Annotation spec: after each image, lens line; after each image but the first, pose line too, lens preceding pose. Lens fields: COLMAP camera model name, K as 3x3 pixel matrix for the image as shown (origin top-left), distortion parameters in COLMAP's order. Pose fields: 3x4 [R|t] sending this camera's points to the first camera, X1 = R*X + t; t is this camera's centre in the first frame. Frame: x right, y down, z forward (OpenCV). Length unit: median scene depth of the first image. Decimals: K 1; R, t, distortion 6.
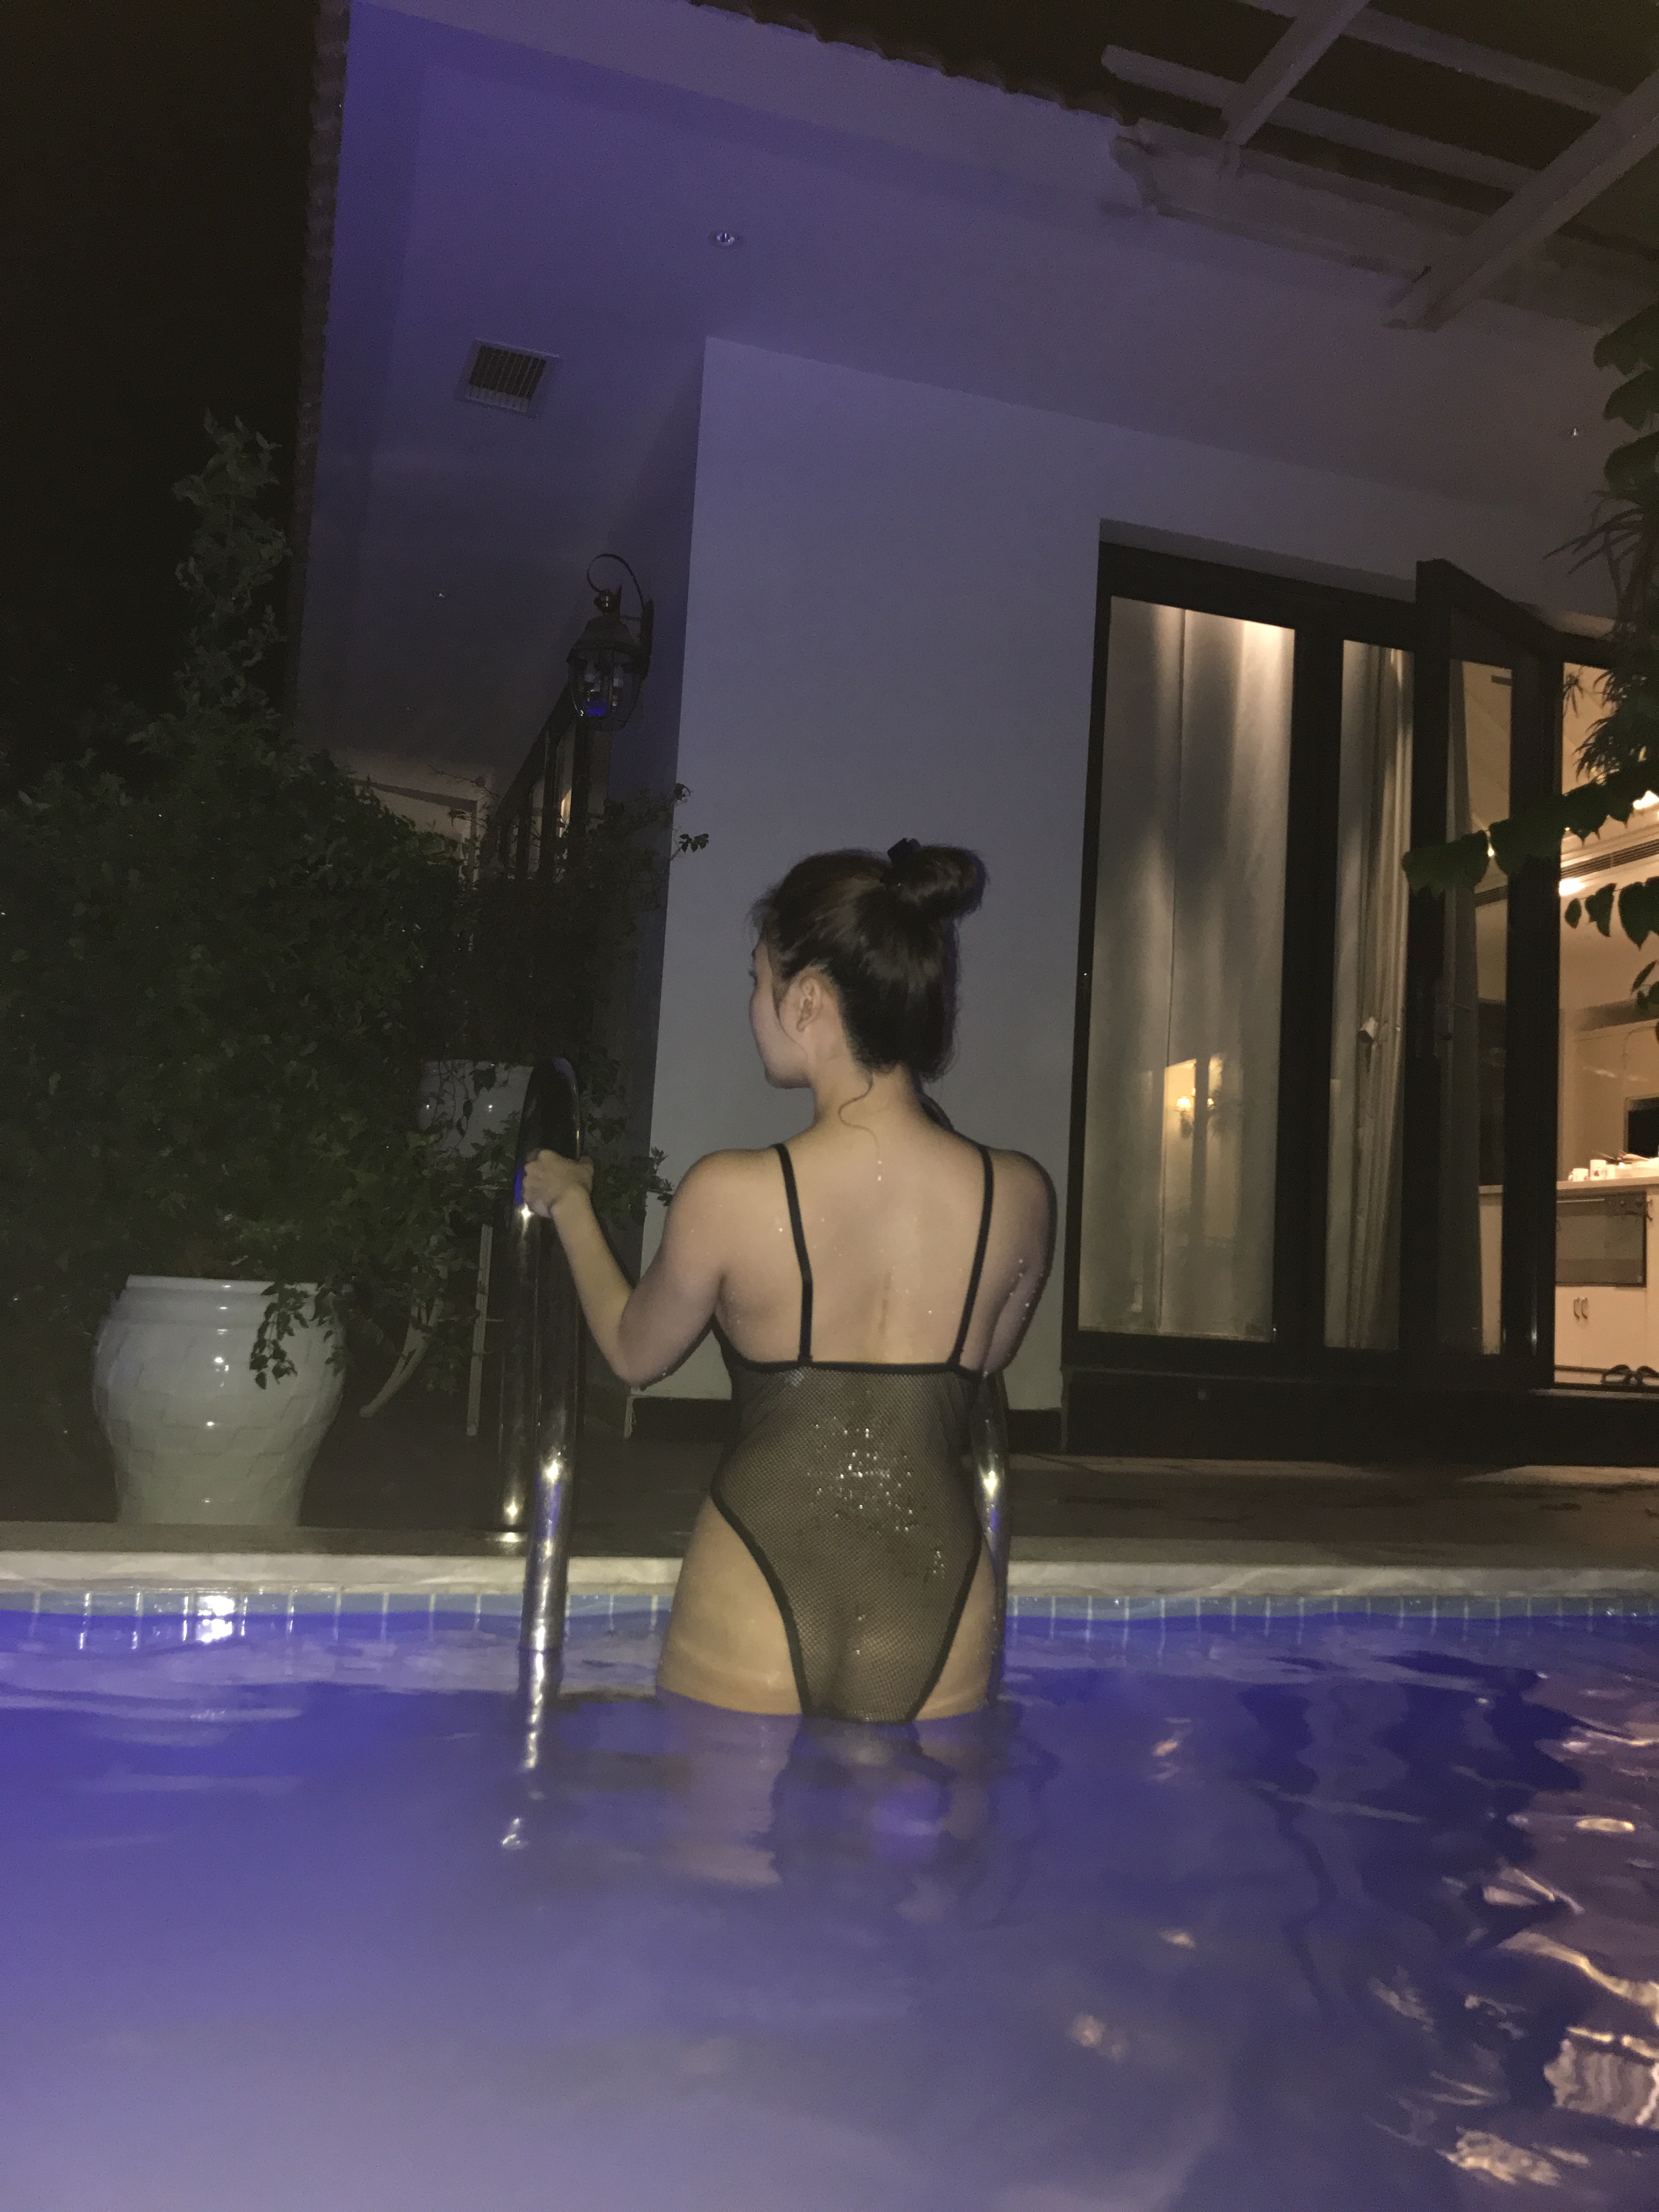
lens RADIAL K [[1820.6, 0, 830.9], [0, 1820.6, 1116.5], [0, 0, 1]] dist [0.017093, -0.042764]
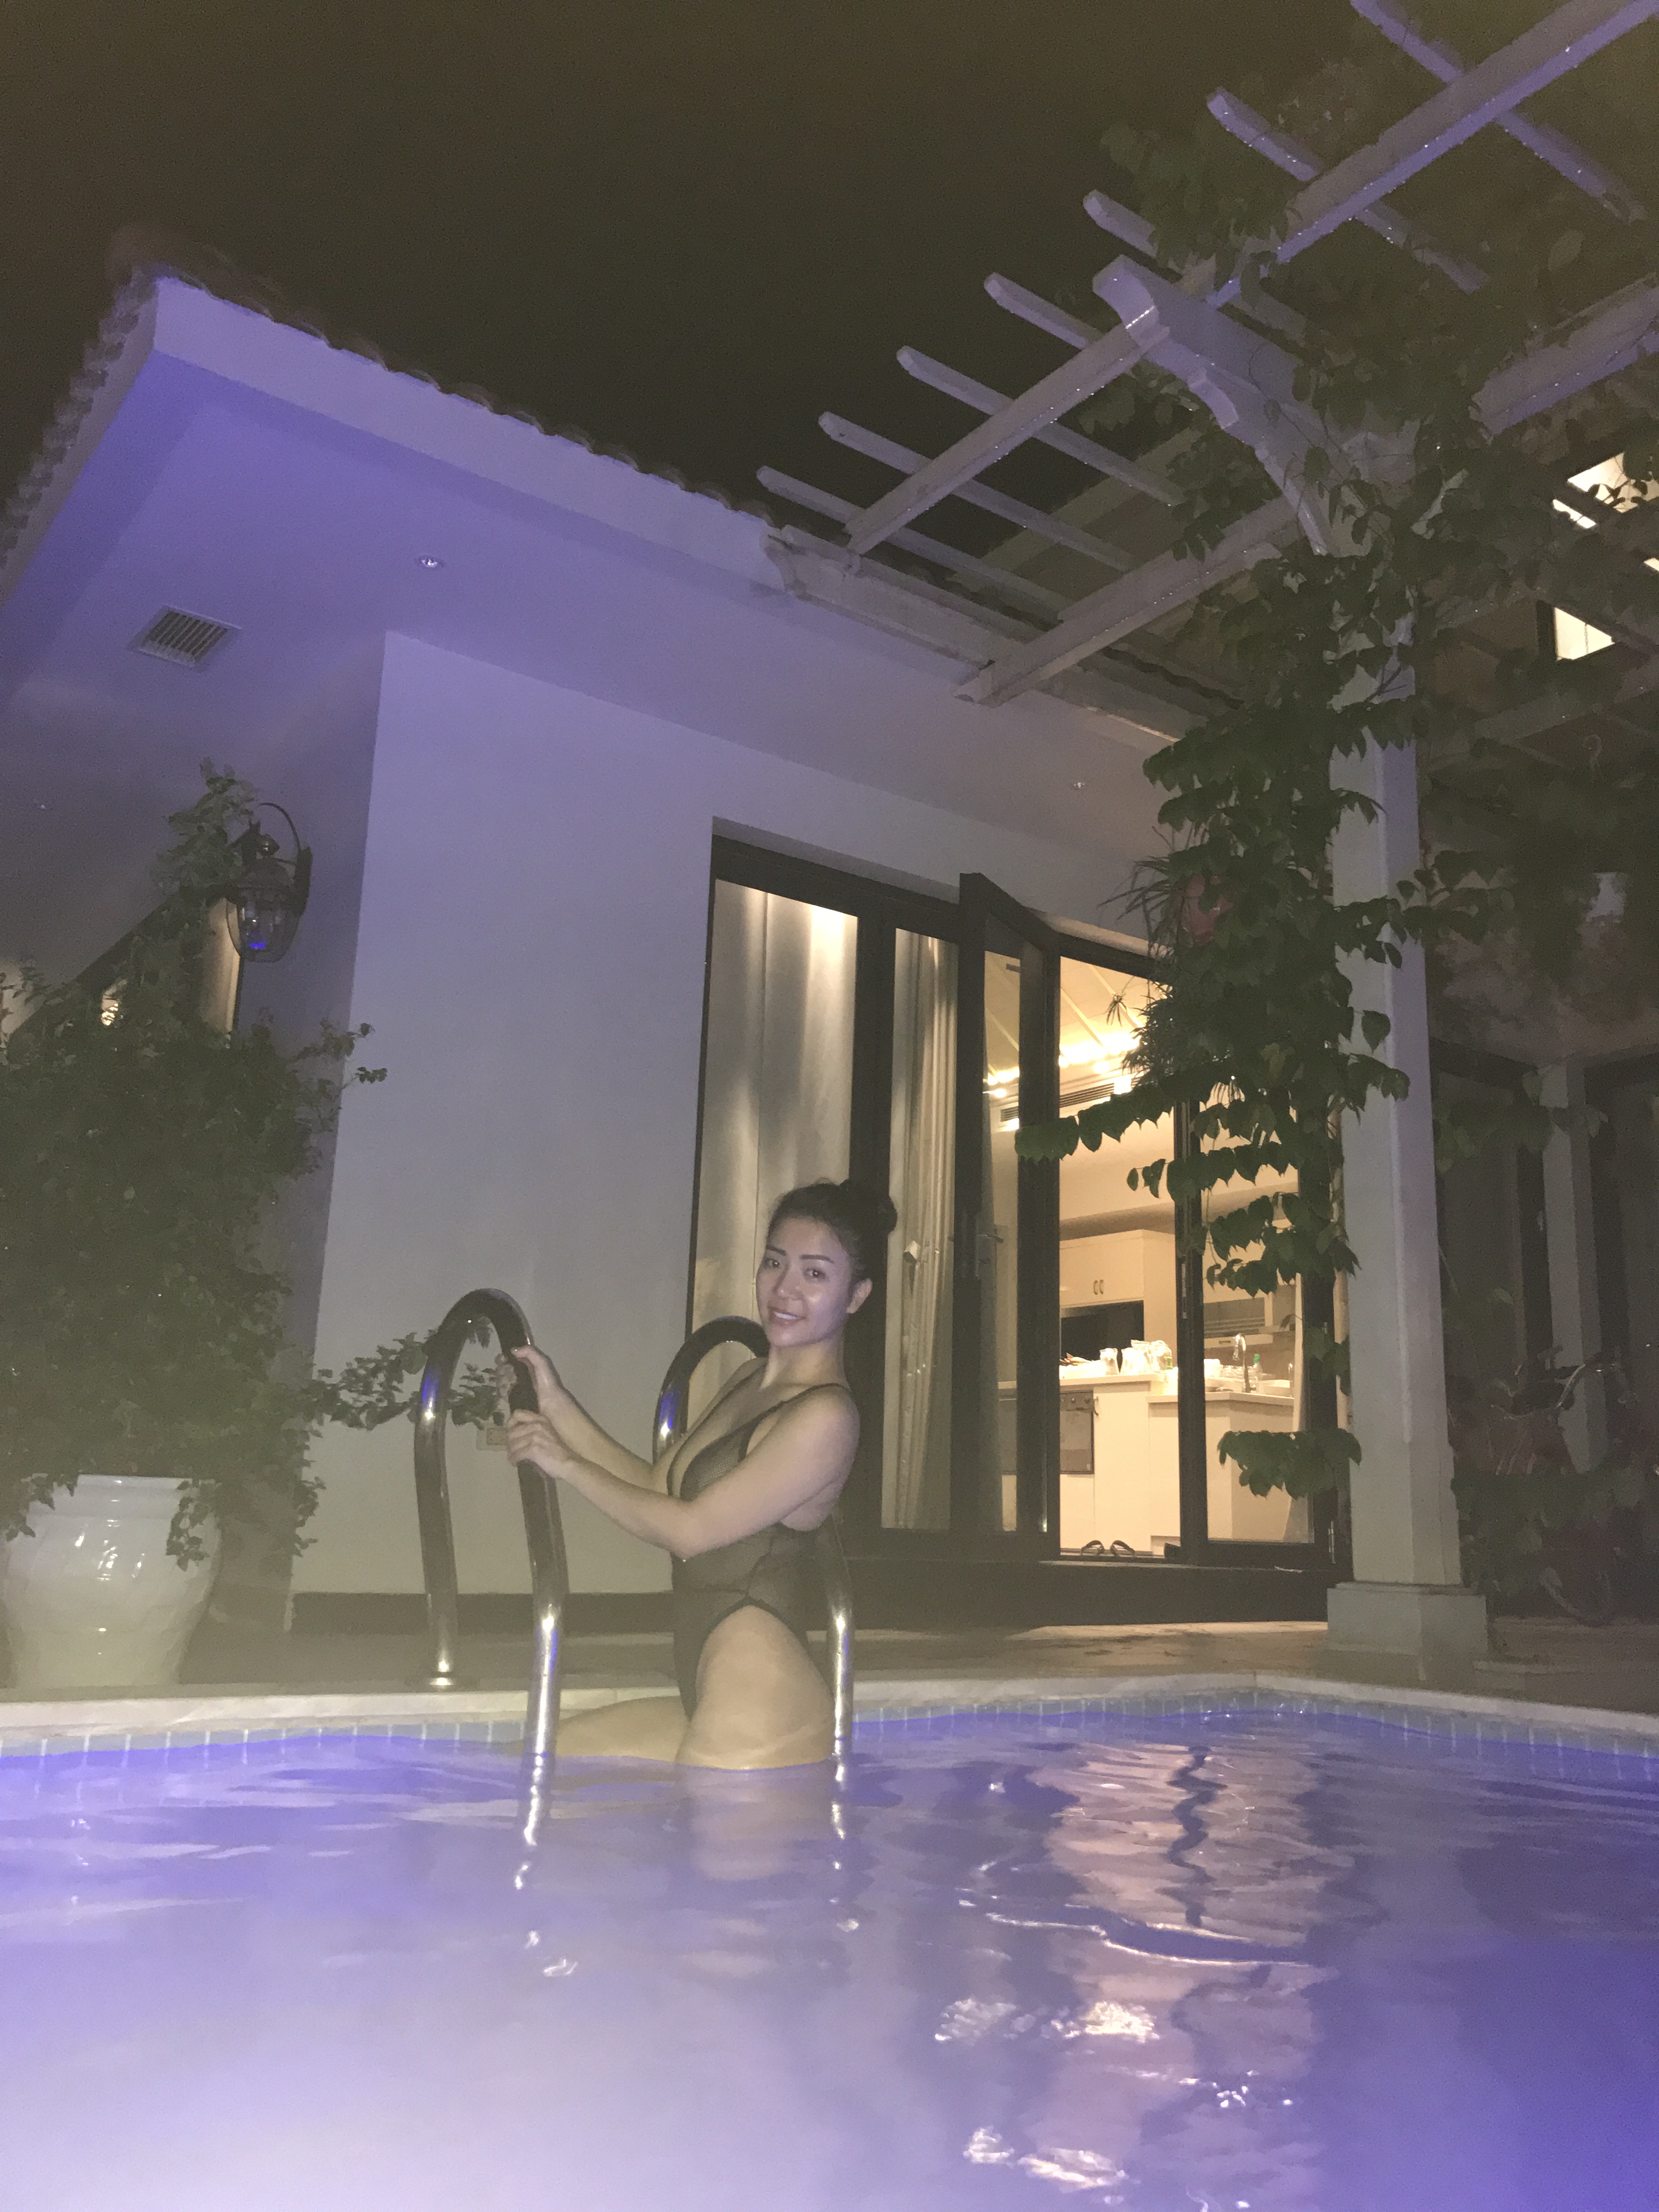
lens RADIAL K [[1820.6, 0, 823.3], [0, 1820.6, 1105.7], [0, 0, 1]] dist [0.017093, -0.042764]
pose [[0.951428, 0.043817, 0.304738, -0.134743], [-0.009039, 0.993369, -0.114611, -0.007115], [-0.307740, 0.106290, 0.945515, -0.116523]]
